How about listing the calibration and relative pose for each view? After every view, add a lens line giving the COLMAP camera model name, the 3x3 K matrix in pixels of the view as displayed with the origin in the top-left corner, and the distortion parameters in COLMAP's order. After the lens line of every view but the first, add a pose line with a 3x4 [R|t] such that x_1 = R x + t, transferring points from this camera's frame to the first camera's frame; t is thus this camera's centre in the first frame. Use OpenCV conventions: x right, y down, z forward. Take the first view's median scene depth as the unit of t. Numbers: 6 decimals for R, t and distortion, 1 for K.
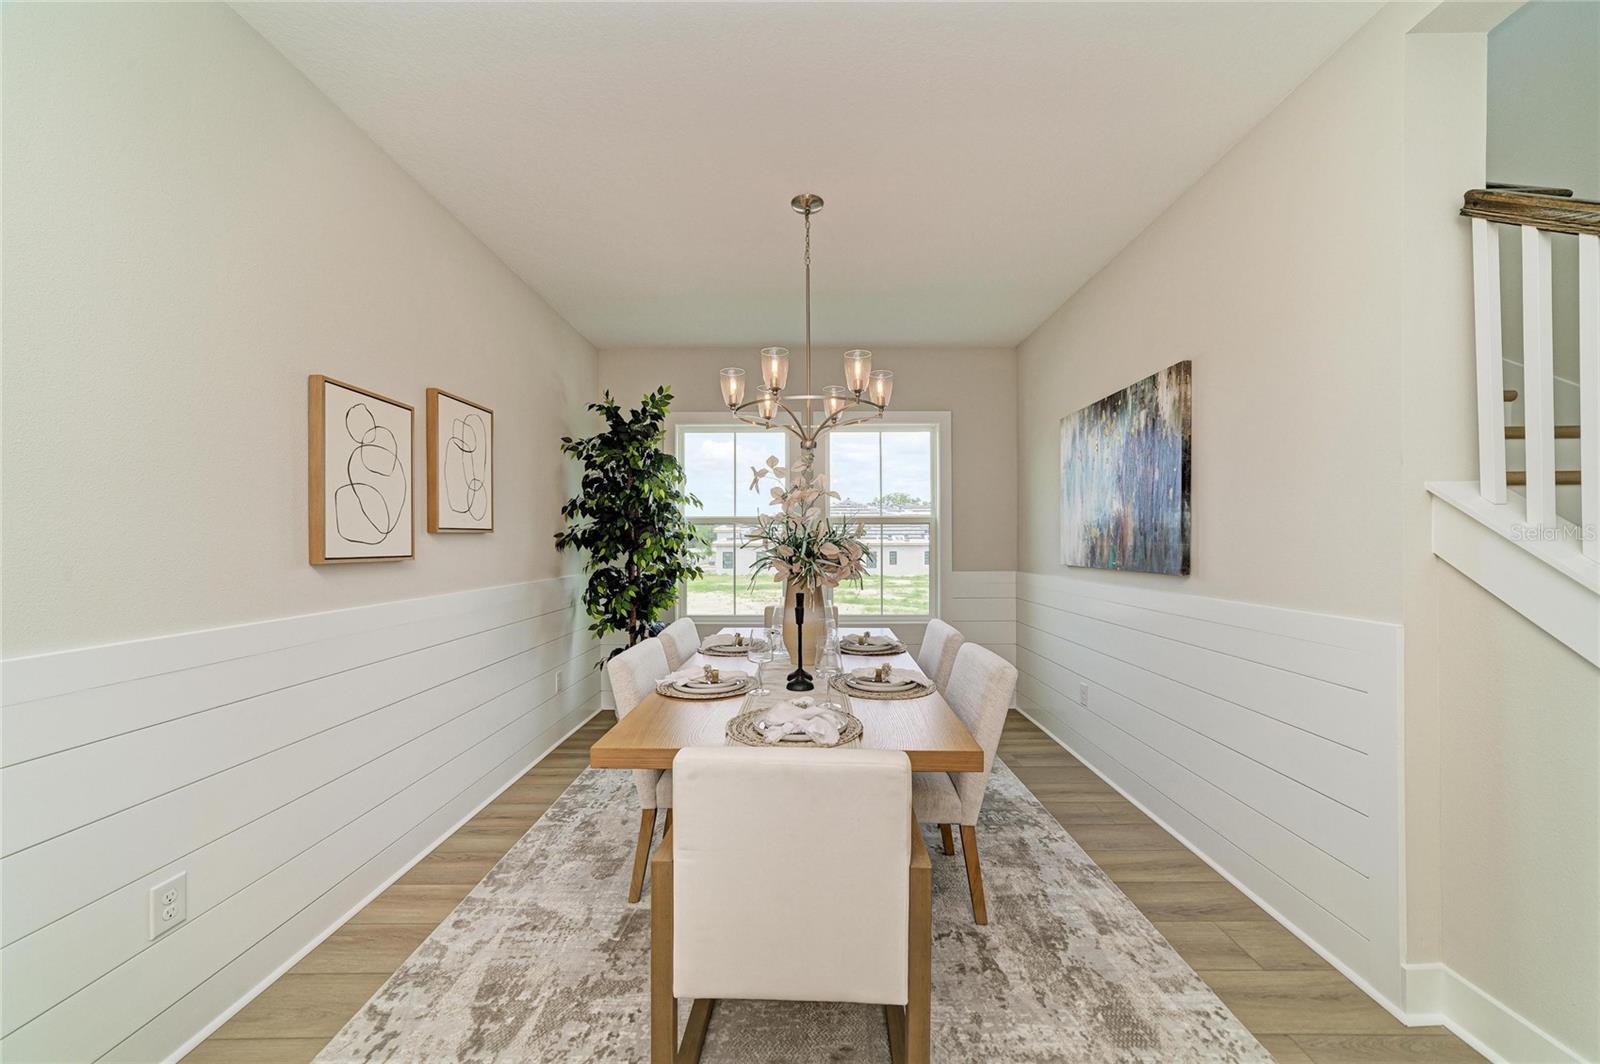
lens RADIAL K [[606.2, 0, 735.5], [0, 606.2, 540.5], [0, 0, 1]] dist [-0.014403, 0.003937]
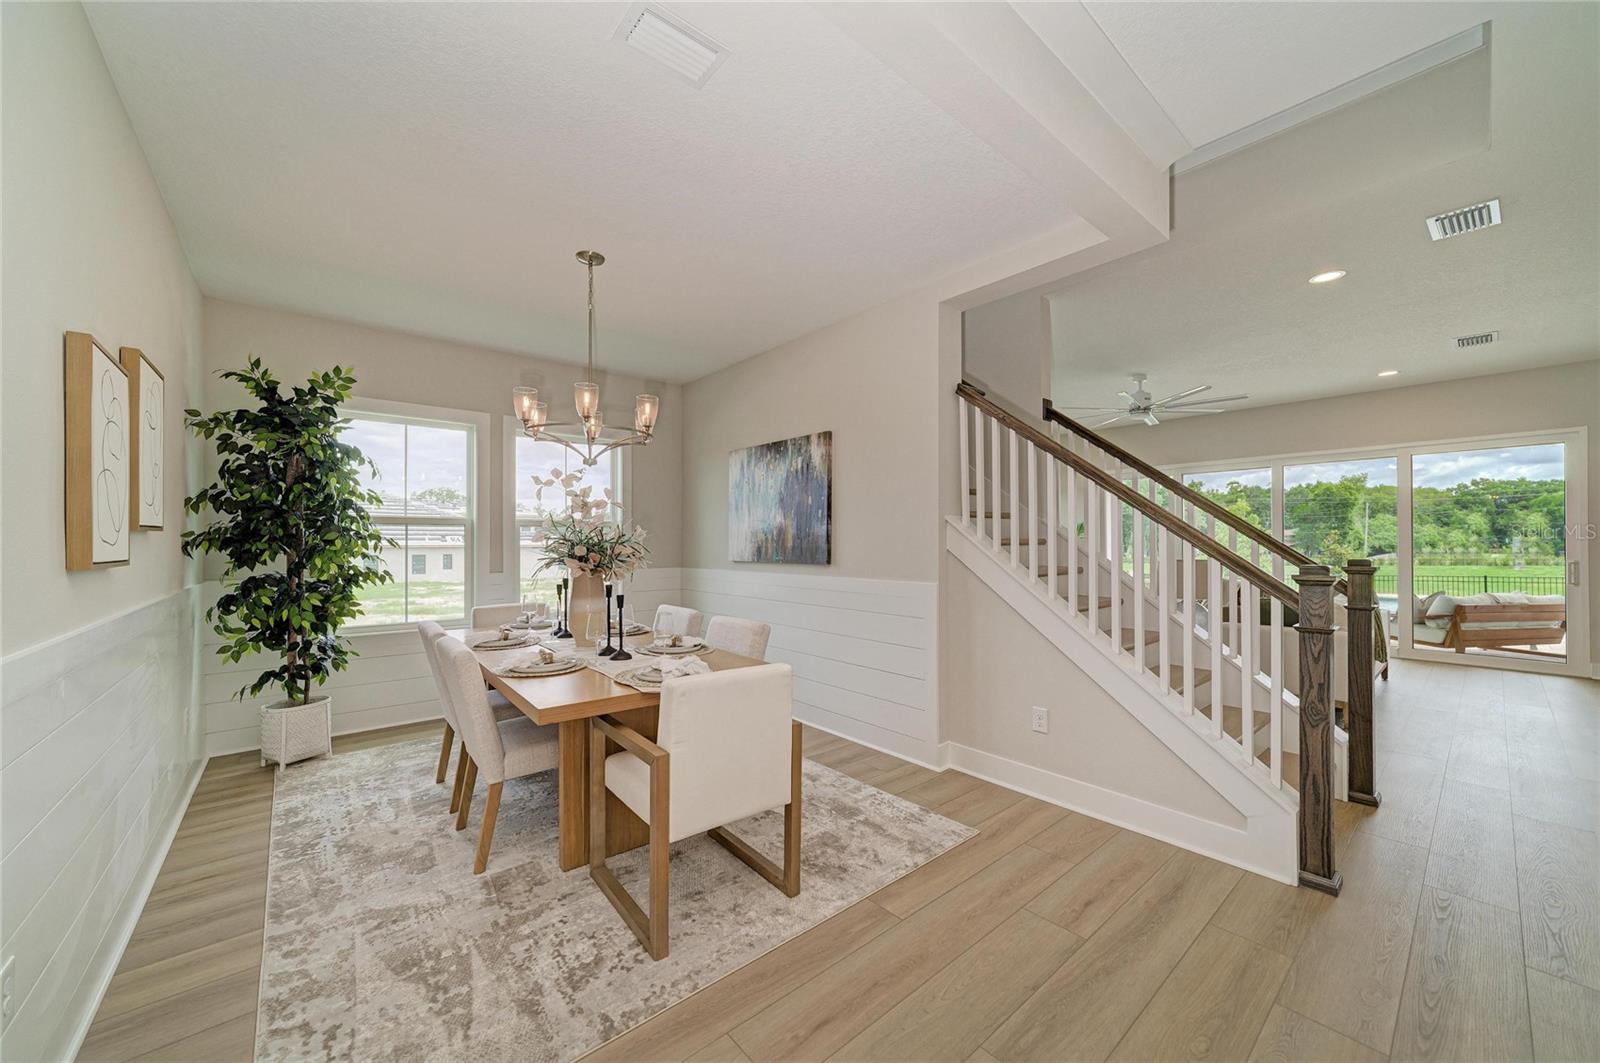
lens RADIAL K [[575.8, 0, 788.0], [0, 575.8, 539.8], [0, 0, 1]] dist [-0.008823, 0.000511]
pose [[0.774366, 0.004813, 0.632720, -0.260805], [-0.002380, 0.999986, -0.004695, -0.000340], [-0.632734, 0.002130, 0.774367, -0.104101]]
